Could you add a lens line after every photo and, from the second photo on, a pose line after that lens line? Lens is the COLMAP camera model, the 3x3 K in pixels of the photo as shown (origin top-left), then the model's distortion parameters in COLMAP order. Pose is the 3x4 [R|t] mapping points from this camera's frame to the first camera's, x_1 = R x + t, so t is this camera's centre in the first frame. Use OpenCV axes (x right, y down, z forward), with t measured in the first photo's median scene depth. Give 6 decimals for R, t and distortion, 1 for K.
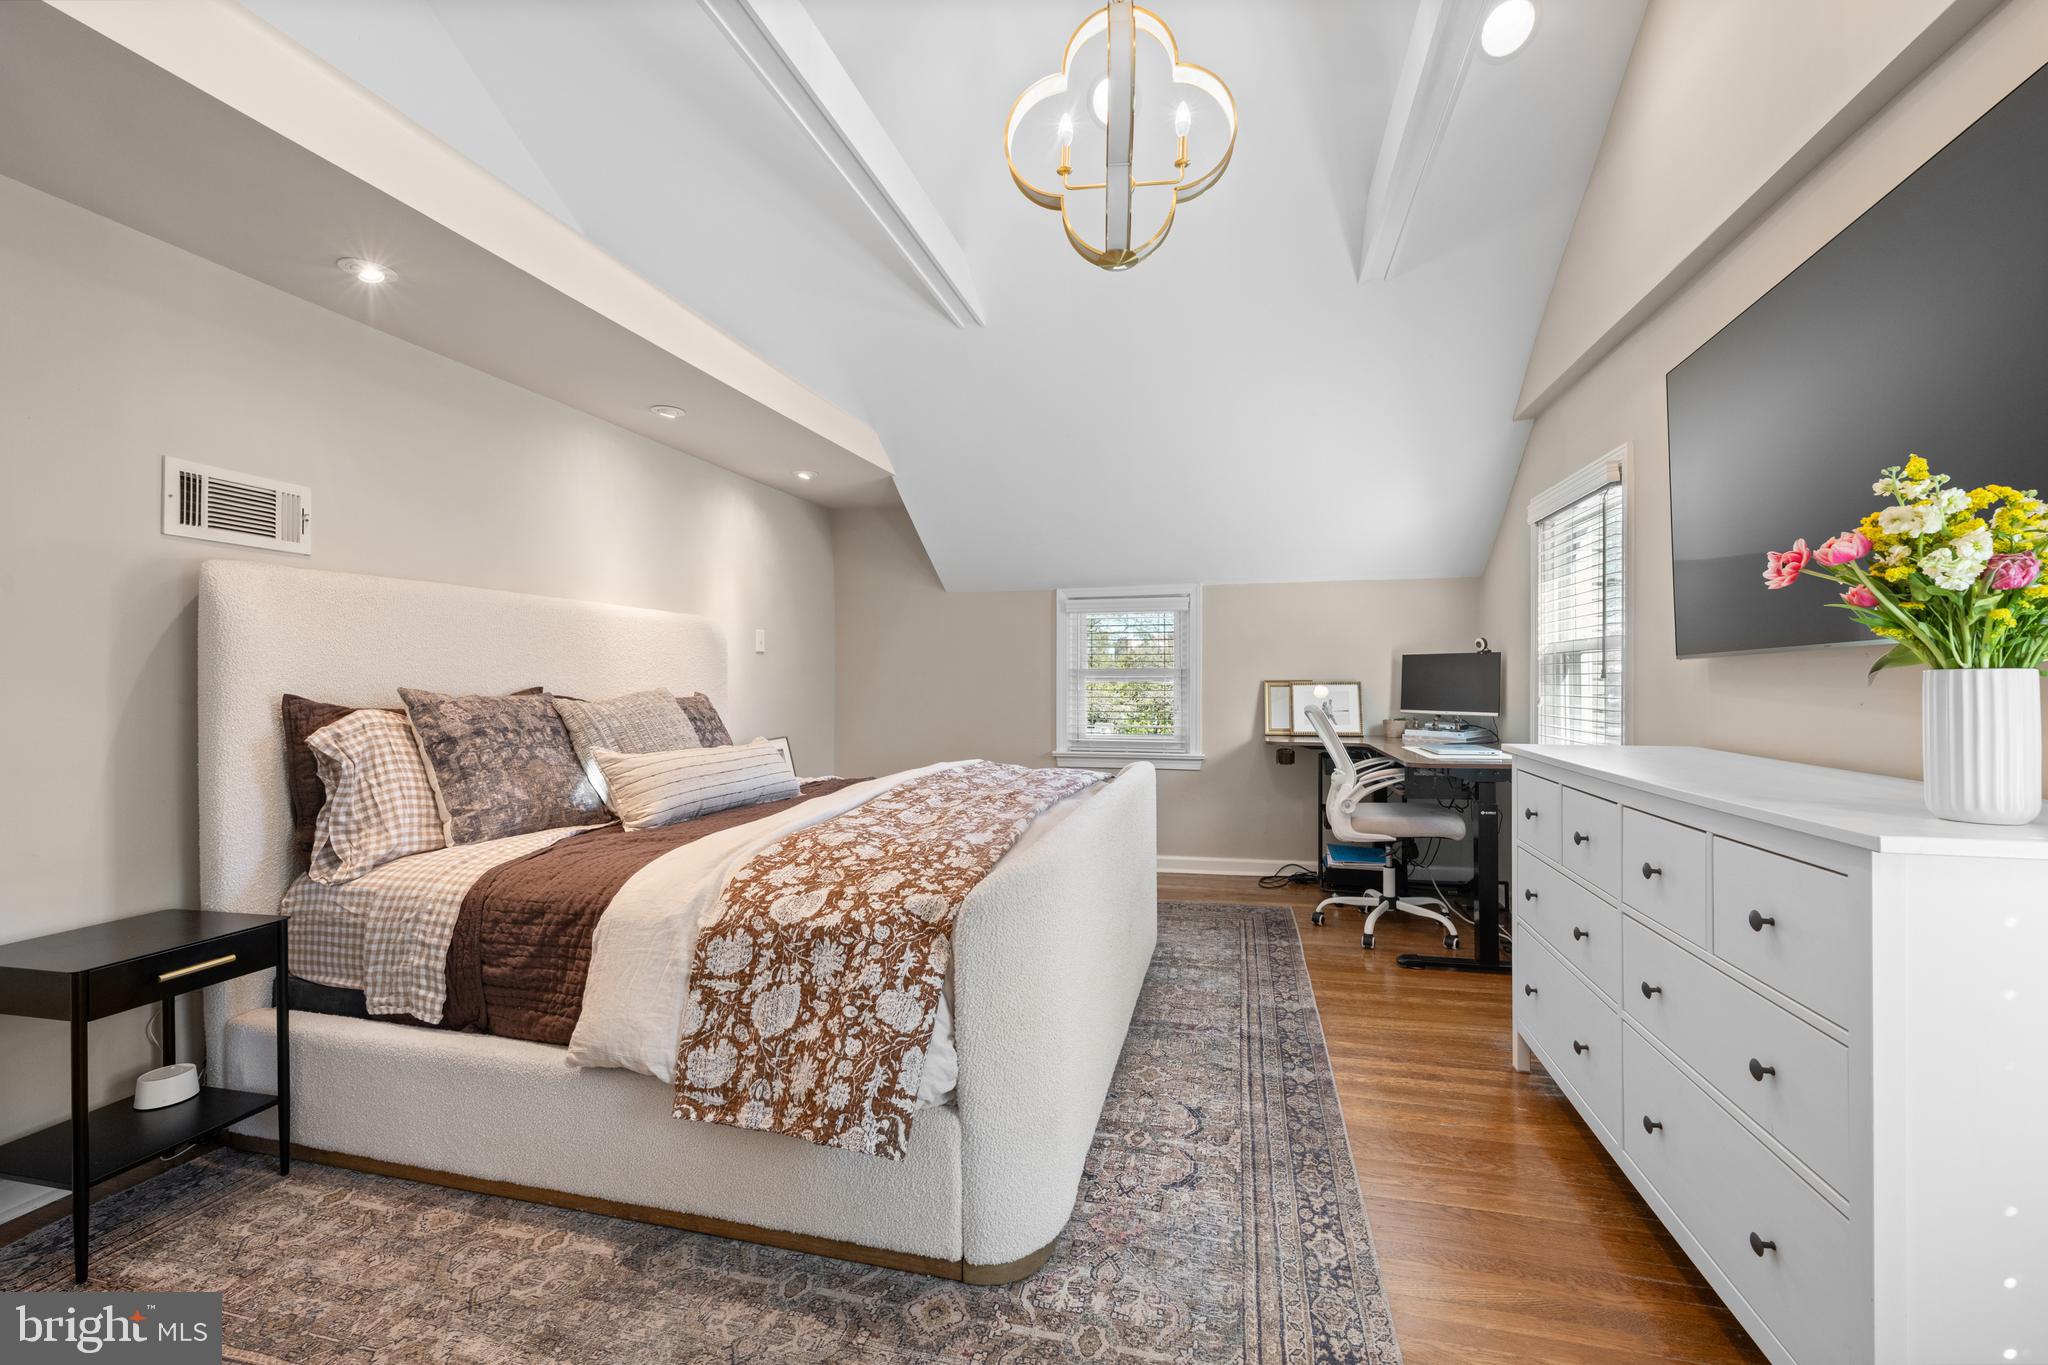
lens RADIAL K [[833.0, 0, 1024.1], [0, 833.0, 679.9], [0, 0, 1]] dist [0.000344, -0.000424]
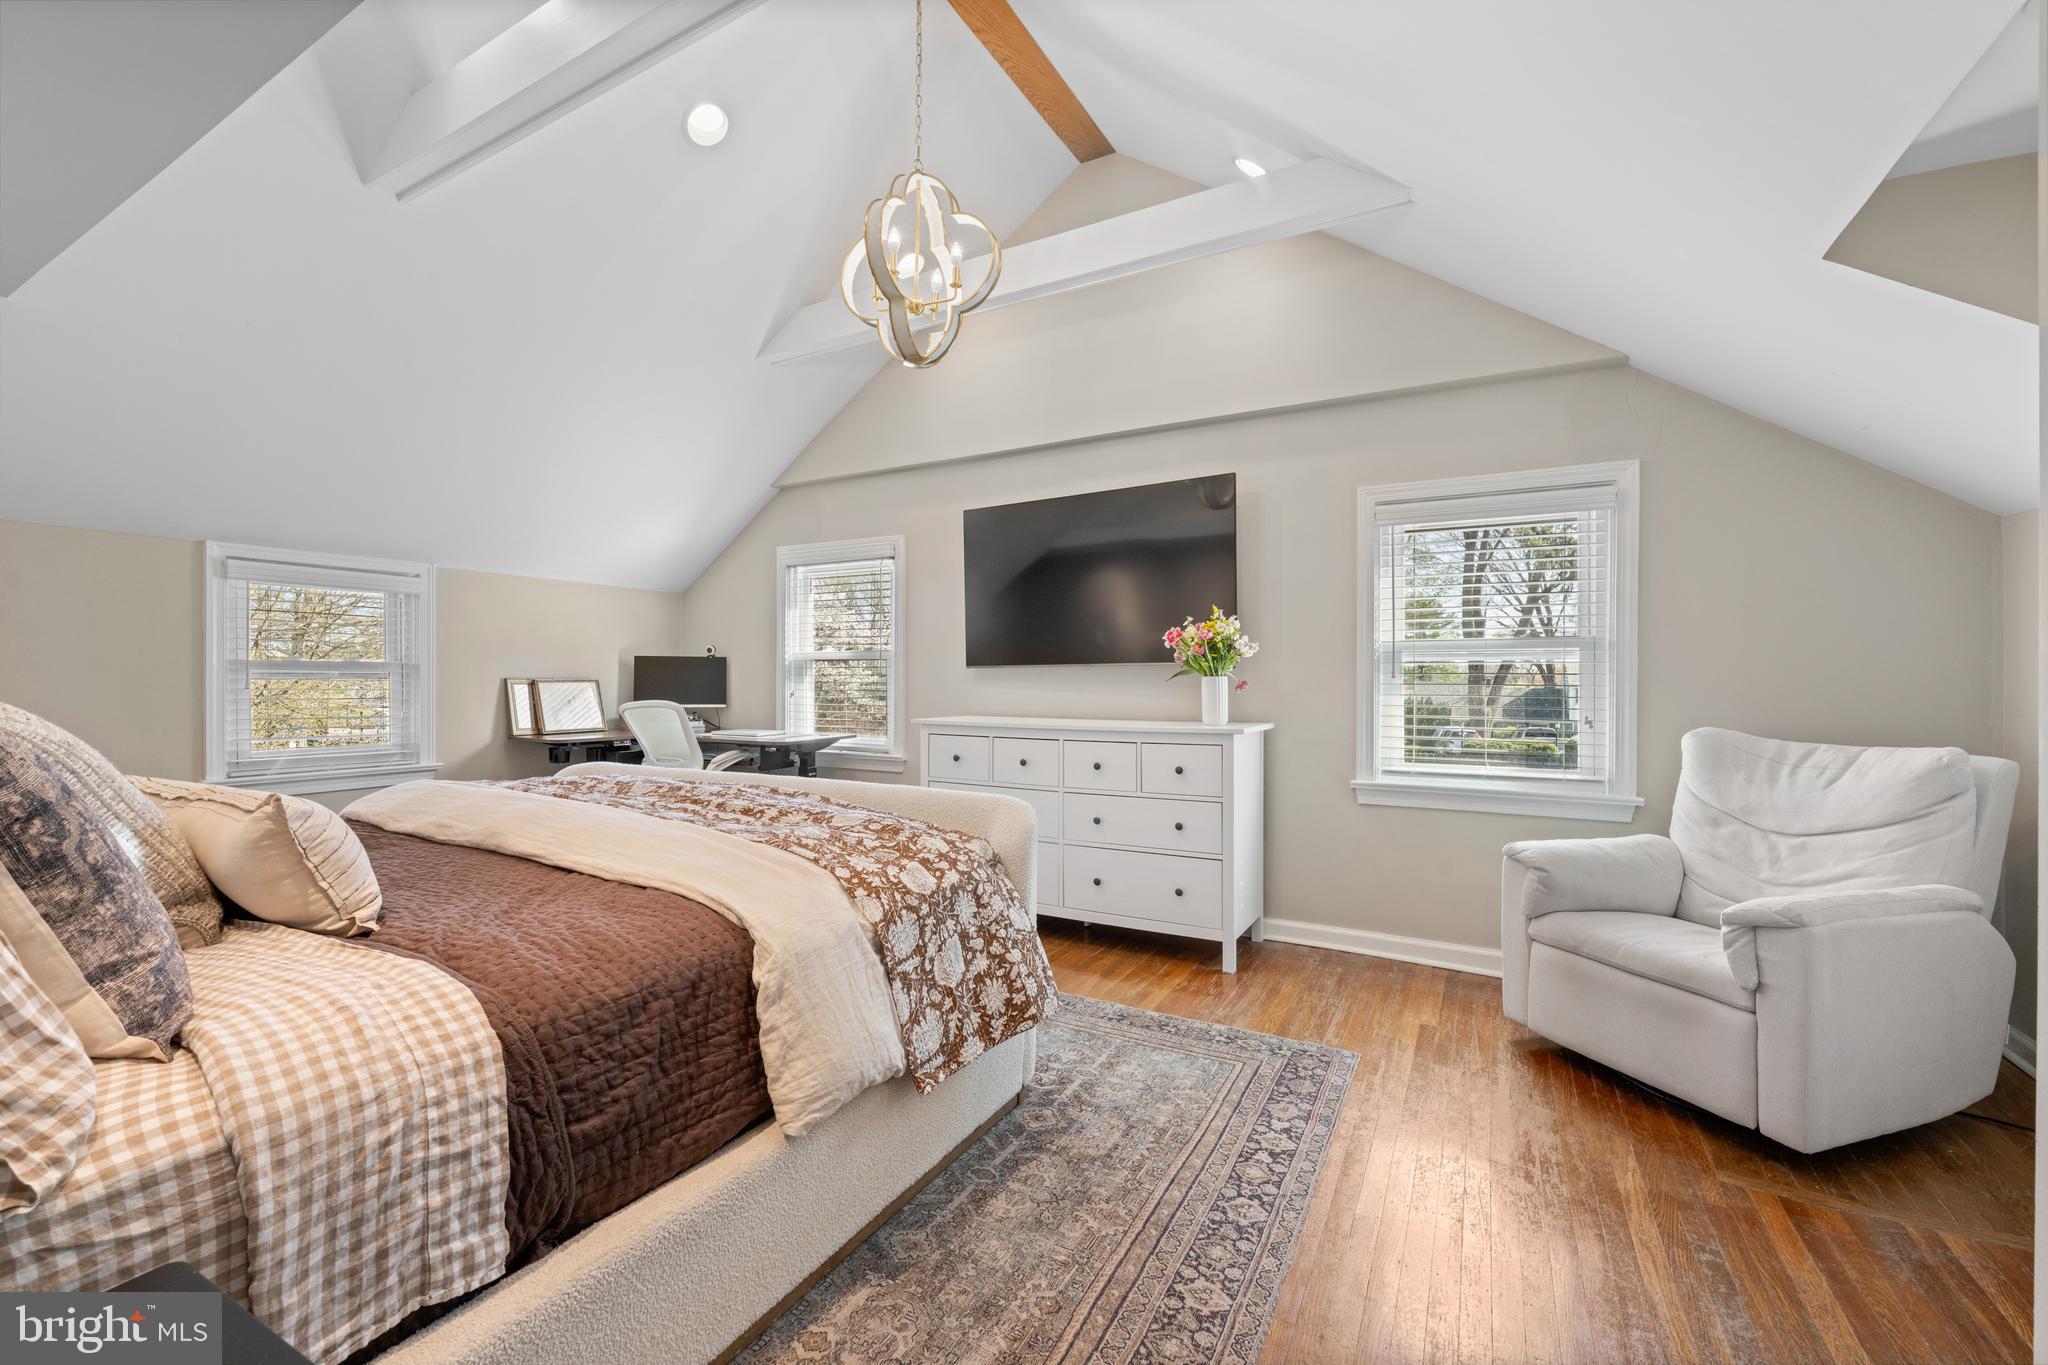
lens RADIAL K [[833.0, 0, 1004.8], [0, 833.0, 682.6], [0, 0, 1]] dist [0.000344, -0.000424]
pose [[0.274172, 0.000139, 0.961681, -1.079236], [-0.003667, 0.999993, 0.000901, 0.007775], [-0.961674, -0.003773, 0.274171, 0.482536]]
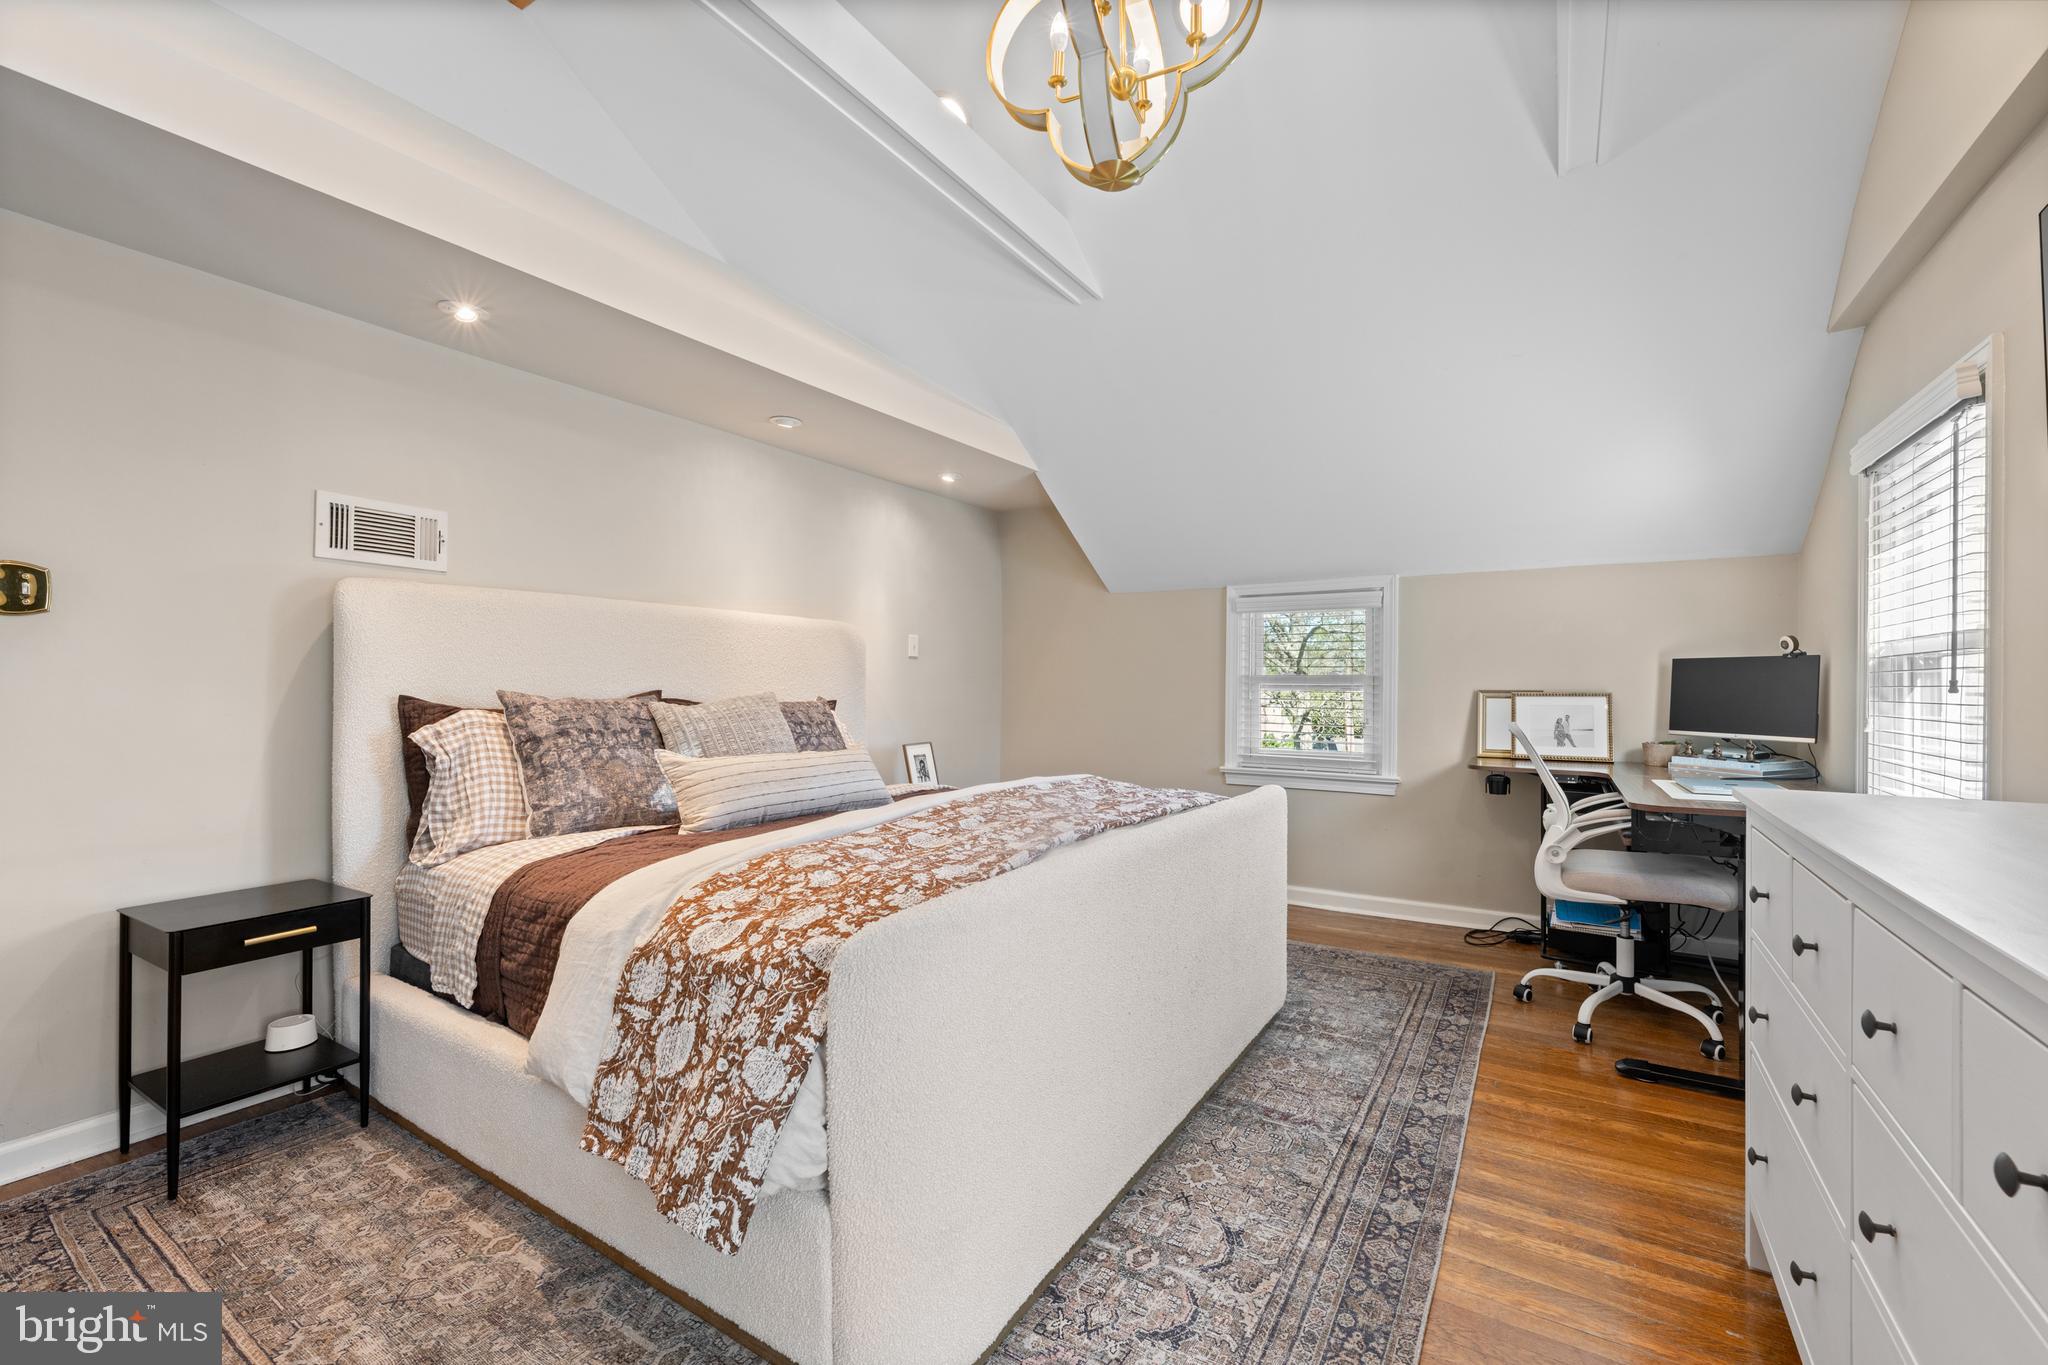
lens RADIAL K [[833.0, 0, 1025.7], [0, 833.0, 680.0], [0, 0, 1]] dist [0.000344, -0.000424]
pose [[0.951855, 0.006424, -0.306483, 0.272381], [-0.008099, 0.999958, -0.004193, -0.005571], [0.306443, 0.006473, 0.951867, 0.192284]]
